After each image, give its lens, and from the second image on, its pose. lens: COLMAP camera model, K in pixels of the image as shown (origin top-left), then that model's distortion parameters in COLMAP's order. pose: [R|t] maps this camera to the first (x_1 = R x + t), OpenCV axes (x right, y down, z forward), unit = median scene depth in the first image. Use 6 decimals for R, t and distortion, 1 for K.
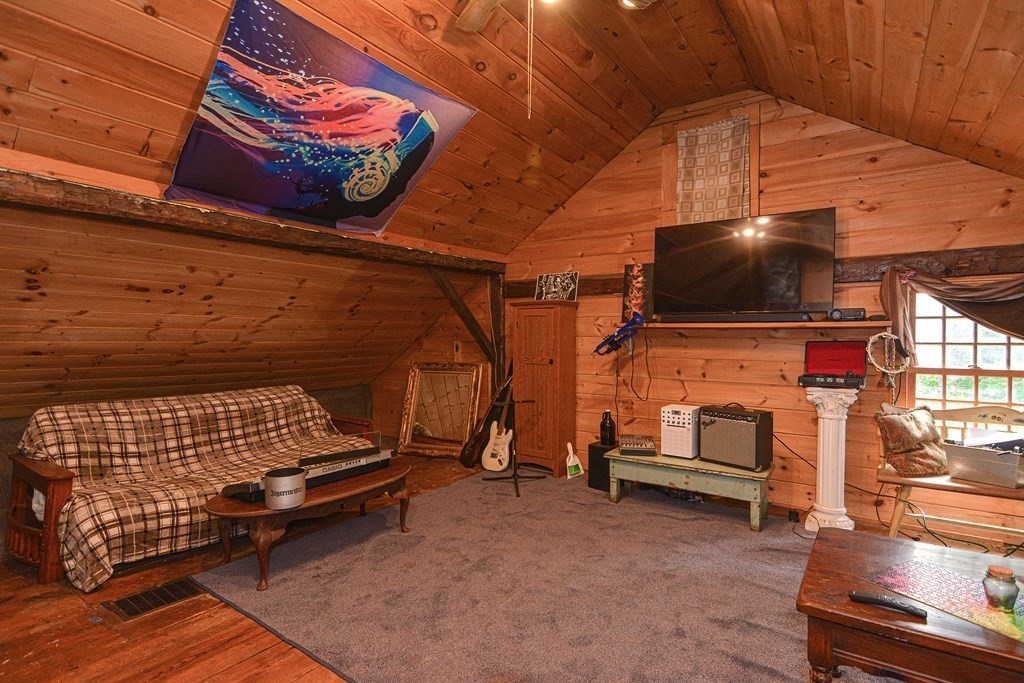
lens RADIAL K [[499.3, 0, 514.2], [0, 499.3, 341.3], [0, 0, 1]] dist [0.000107, -0.006730]
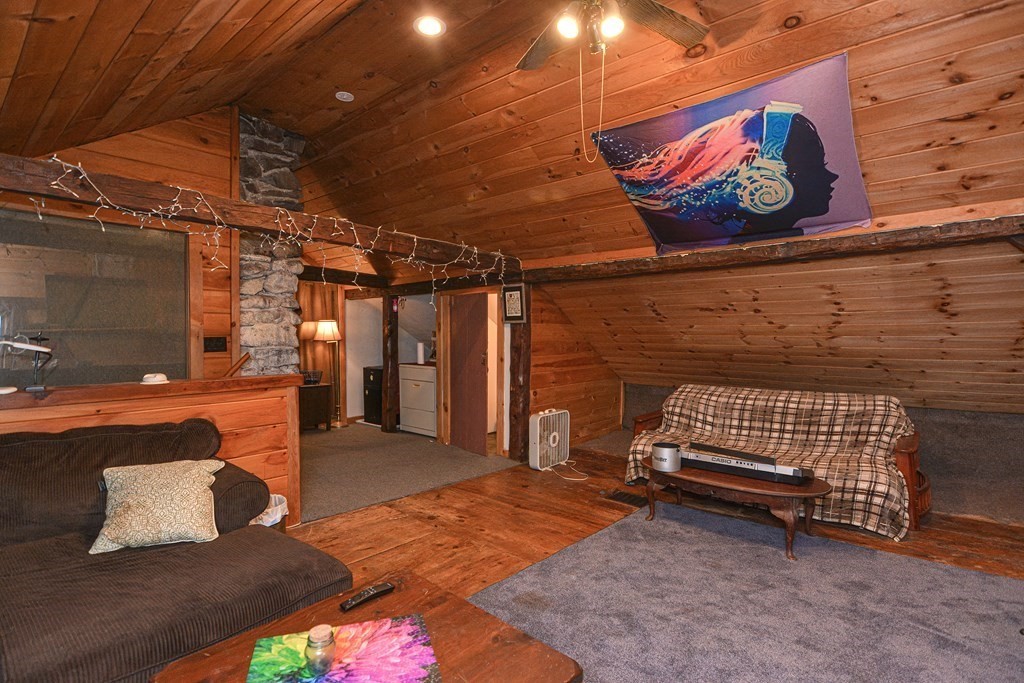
lens RADIAL K [[499.3, 0, 513.9], [0, 499.3, 340.2], [0, 0, 1]] dist [0.000107, -0.006730]
pose [[-0.098949, 0.011137, -0.995030, 0.836043], [-0.005164, 0.999918, 0.011705, -0.032733], [0.995079, 0.006297, -0.098884, 0.652502]]
